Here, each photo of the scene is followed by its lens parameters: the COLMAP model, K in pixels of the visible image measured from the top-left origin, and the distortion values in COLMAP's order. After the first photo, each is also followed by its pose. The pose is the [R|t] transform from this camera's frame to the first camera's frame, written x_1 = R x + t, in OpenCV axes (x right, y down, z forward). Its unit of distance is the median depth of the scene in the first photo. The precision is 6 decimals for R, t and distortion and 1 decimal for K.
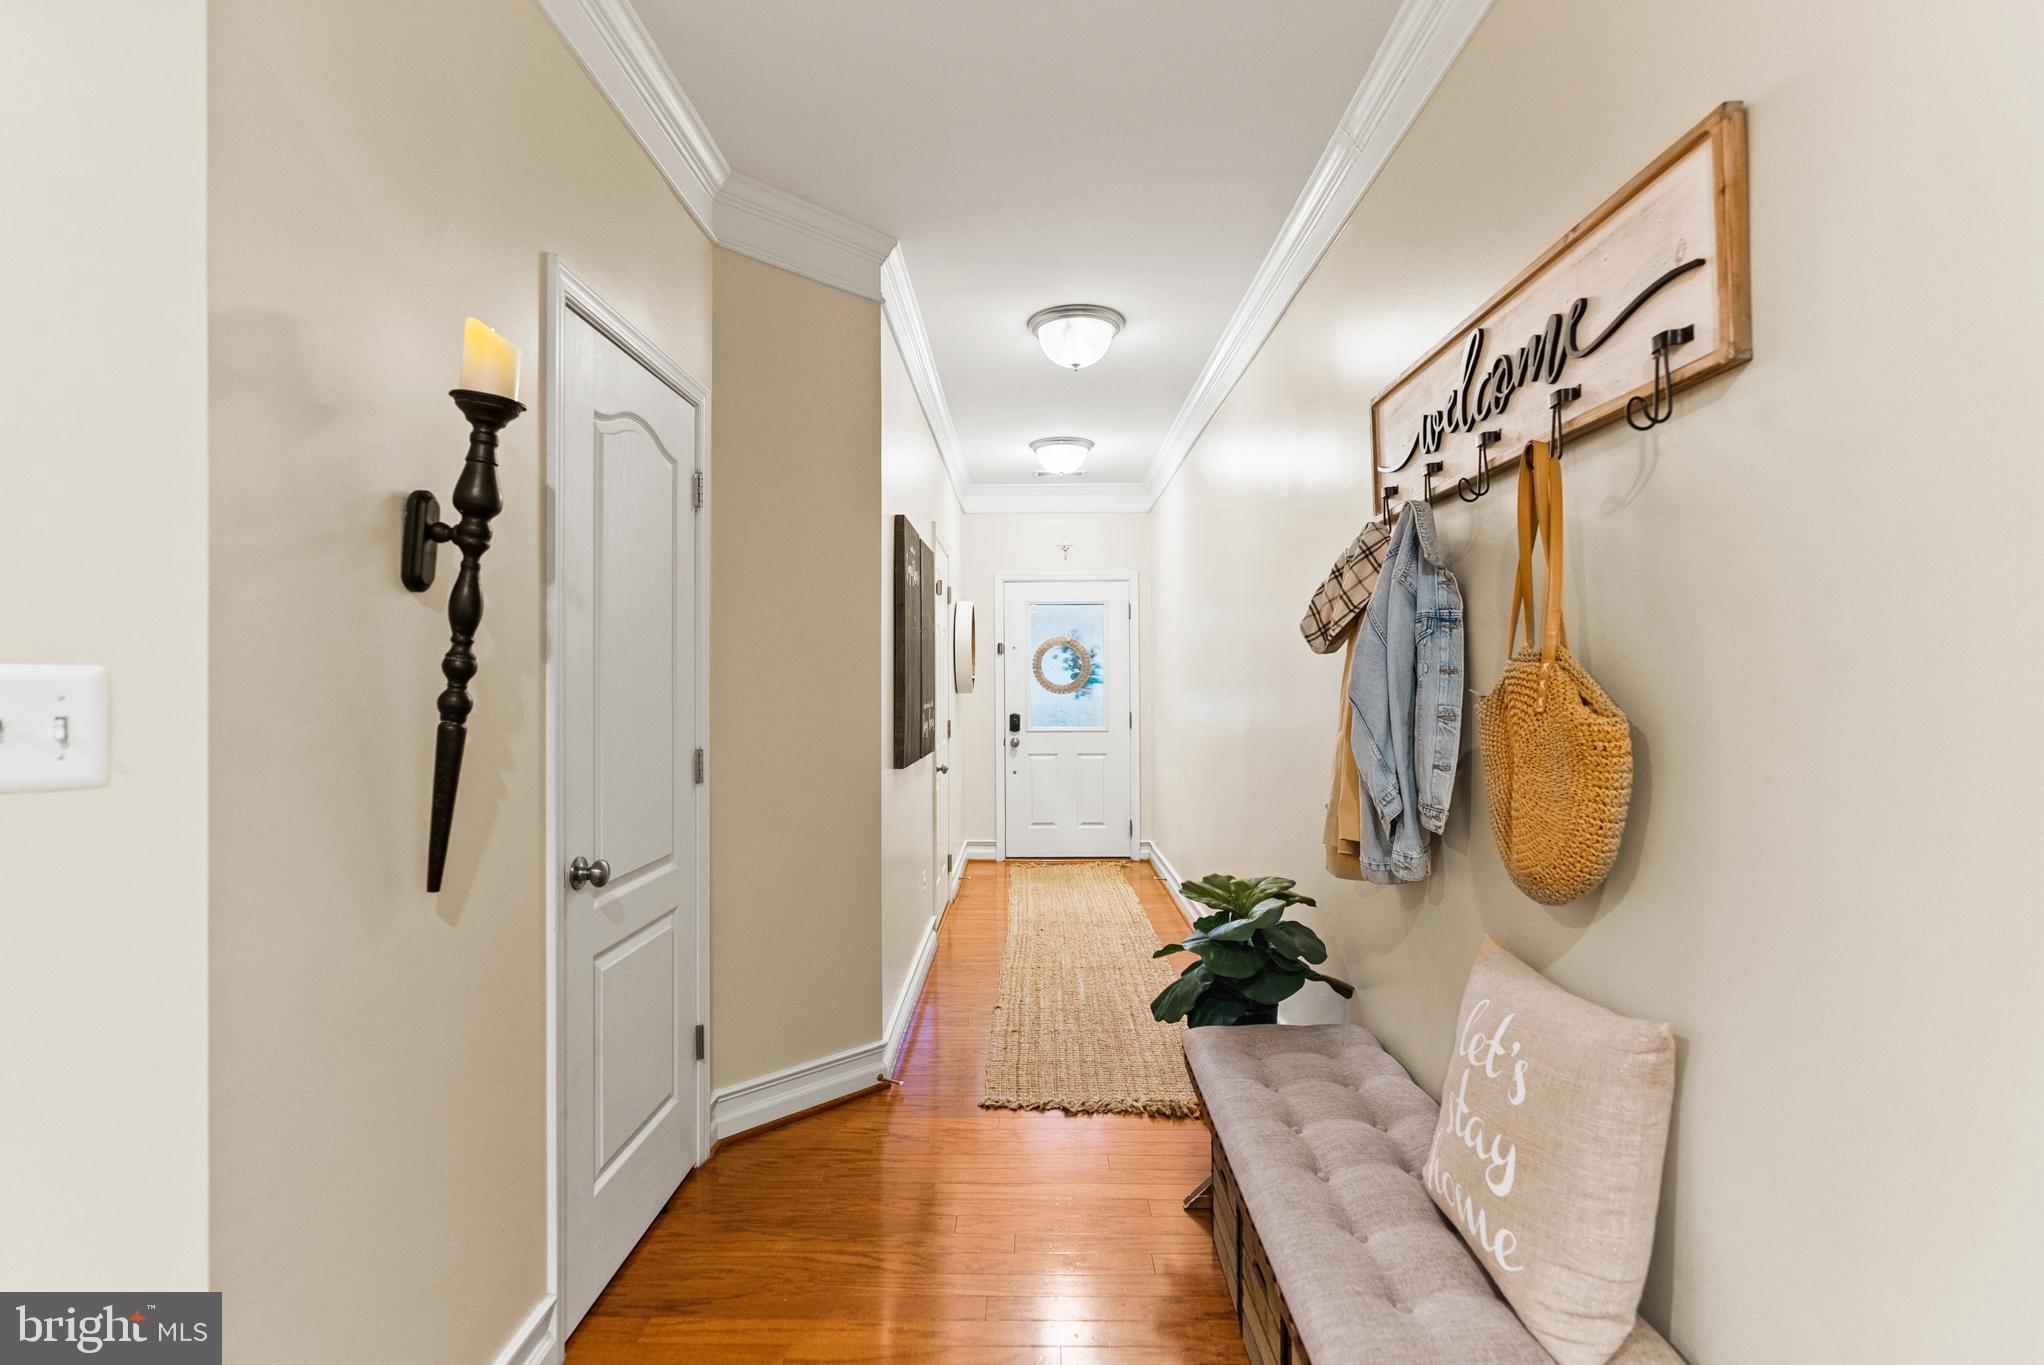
lens RADIAL K [[955.5, 0, 1018.0], [0, 955.5, 679.8], [0, 0, 1]] dist [0.000682, 0.000399]
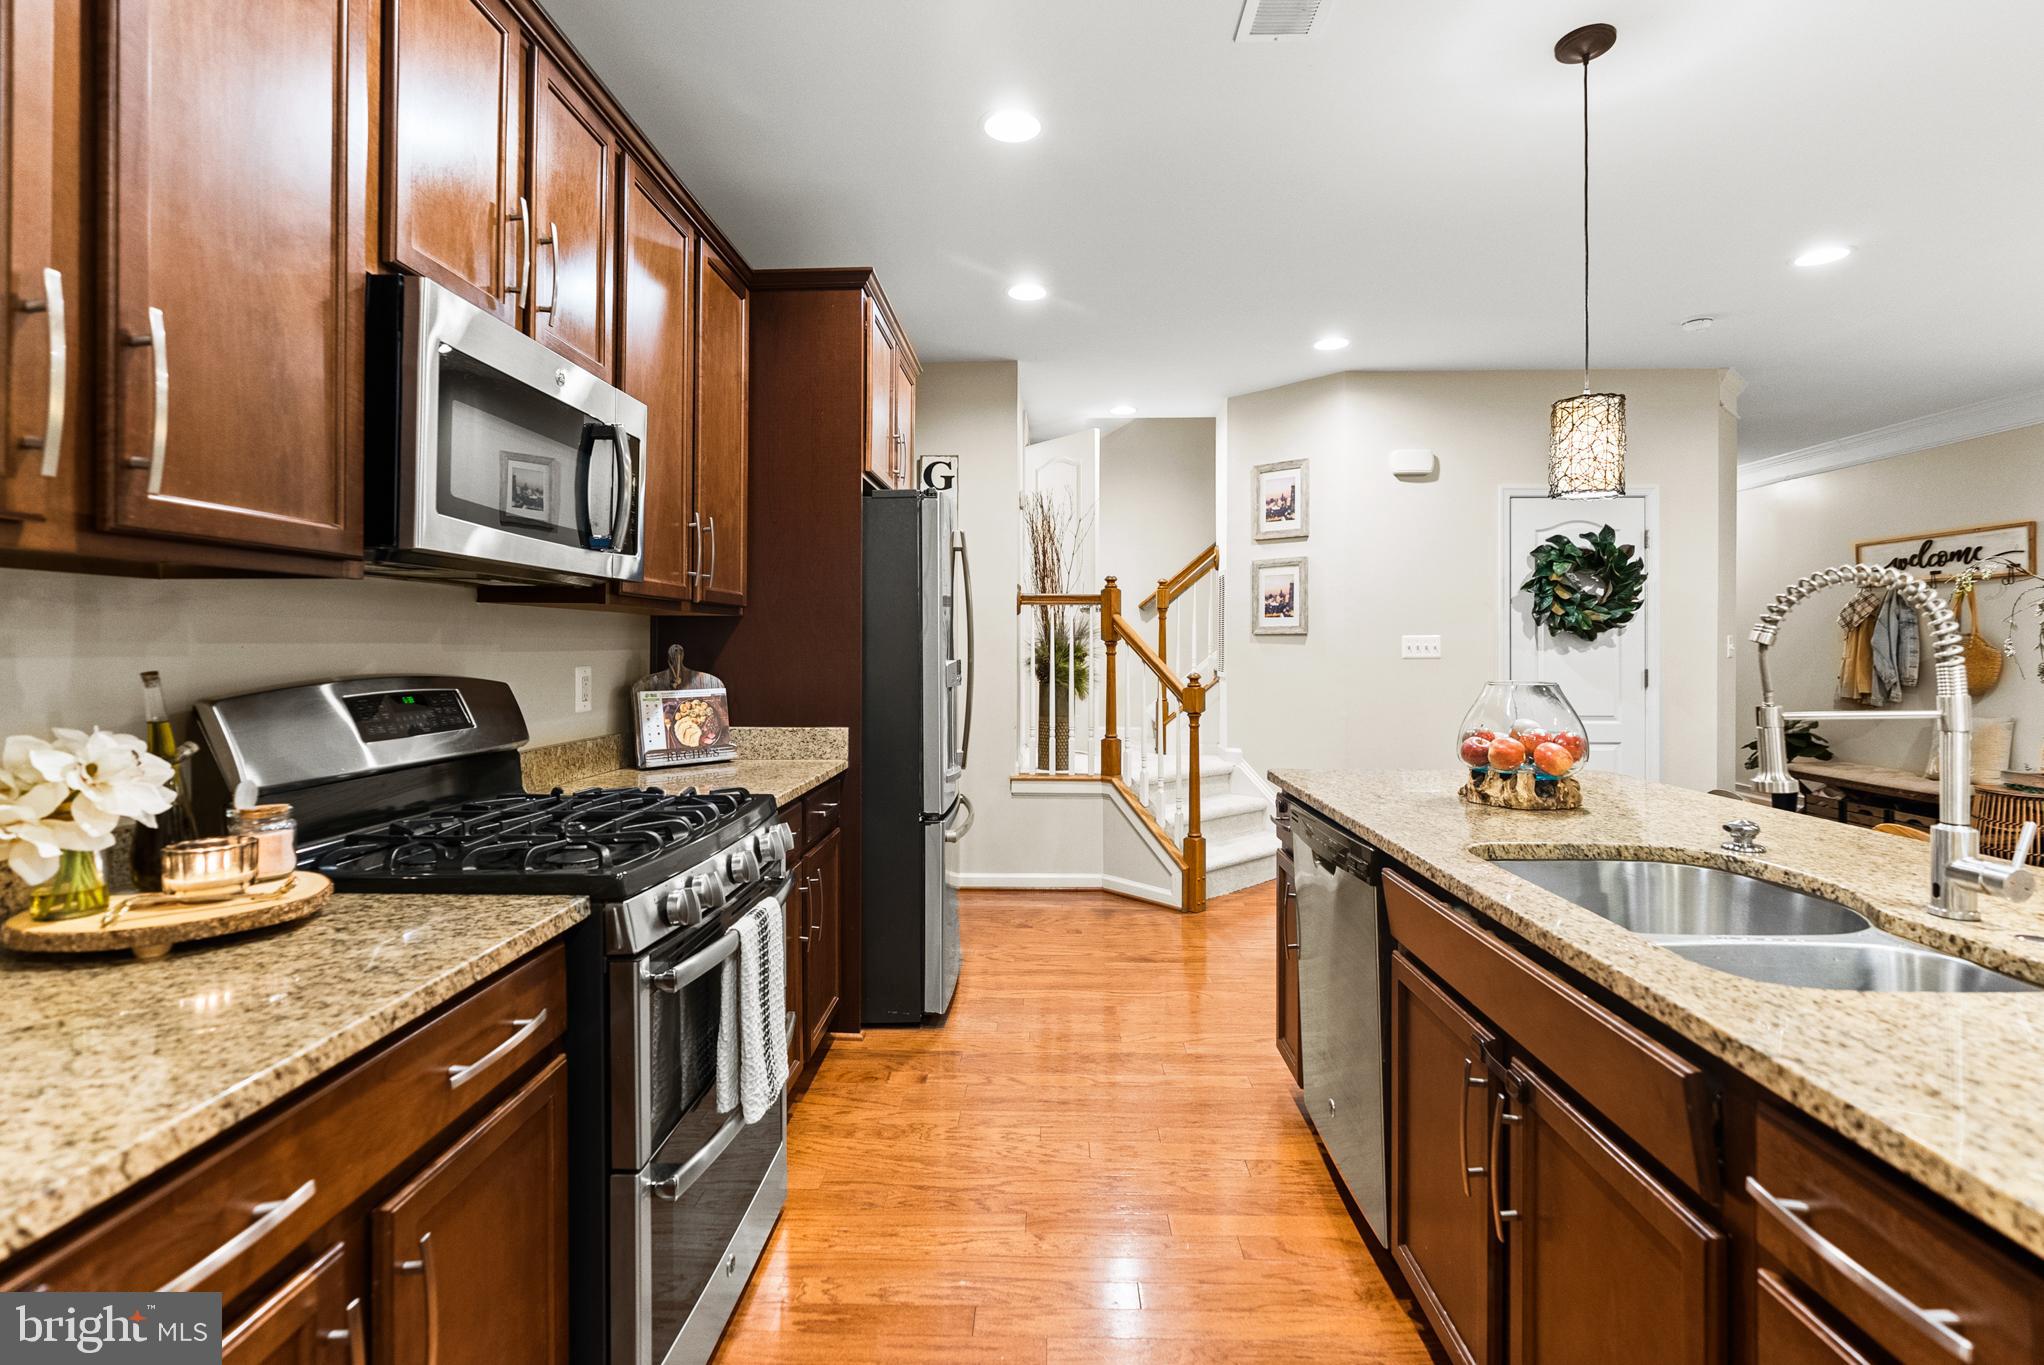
lens RADIAL K [[944.7, 0, 1020.8], [0, 944.7, 644.9], [0, 0, 1]] dist [0.000813, 0.000427]
pose [[0.999855, 0.005010, -0.016261, -3.463780], [-0.004936, 0.999977, 0.004560, 0.017807], [0.016284, -0.004479, 0.999857, -3.123221]]
